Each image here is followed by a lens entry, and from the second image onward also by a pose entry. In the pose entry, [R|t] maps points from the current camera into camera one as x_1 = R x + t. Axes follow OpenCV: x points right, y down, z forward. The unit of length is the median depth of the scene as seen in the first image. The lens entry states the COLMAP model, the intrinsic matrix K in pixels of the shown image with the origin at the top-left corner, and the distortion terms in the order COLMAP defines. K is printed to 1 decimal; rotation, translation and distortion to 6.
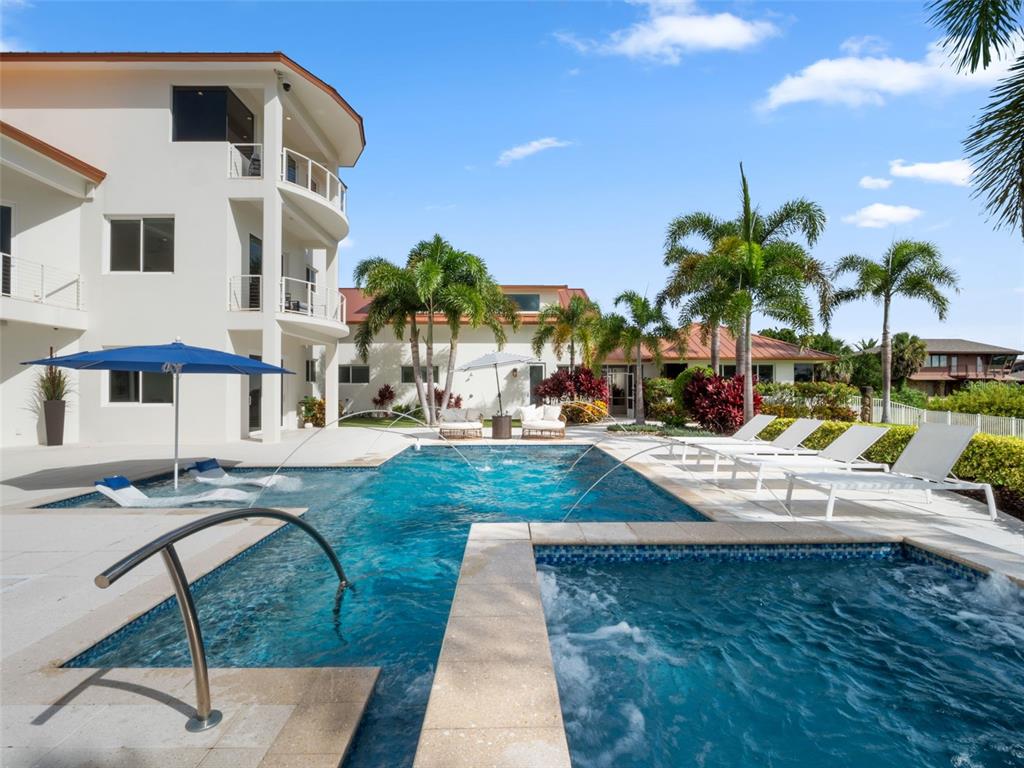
lens RADIAL K [[494.7, 0, 512.0], [0, 494.7, 384.0], [0, 0, 1]] dist [-0.021666, -0.000839]
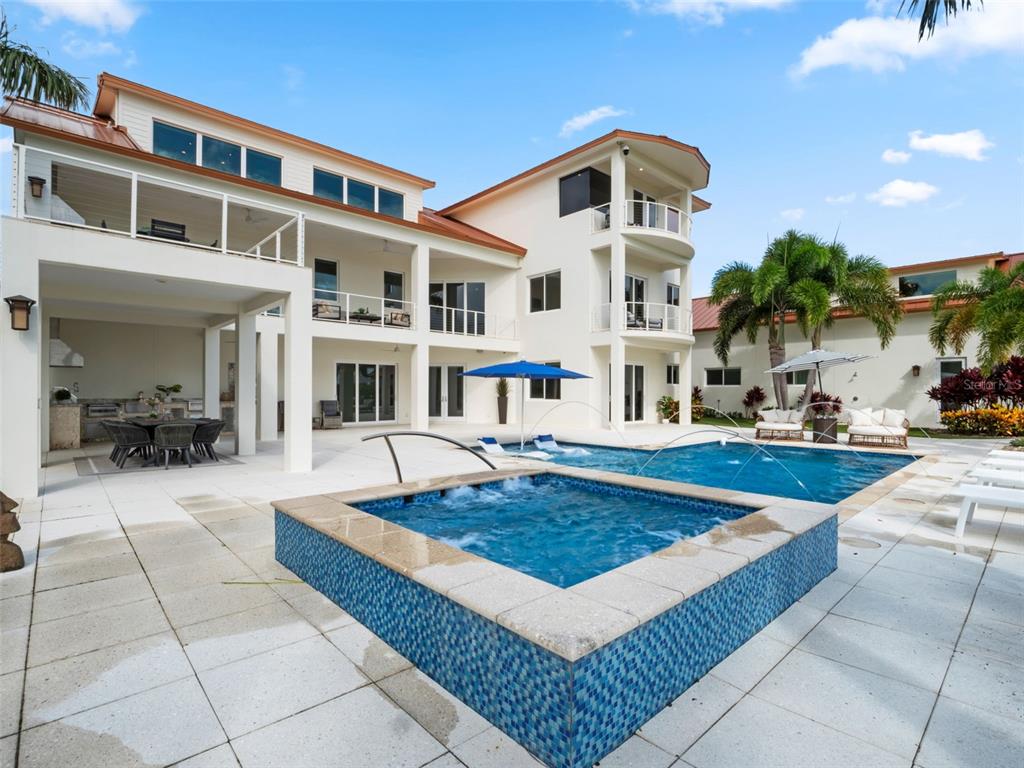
lens RADIAL K [[494.7, 0, 512.0], [0, 494.7, 384.0], [0, 0, 1]] dist [-0.021666, -0.000839]
pose [[0.663256, -0.010892, -0.748314, 0.289522], [0.005189, 0.999937, -0.009956, 0.005404], [0.748375, 0.002721, 0.663270, -0.068381]]
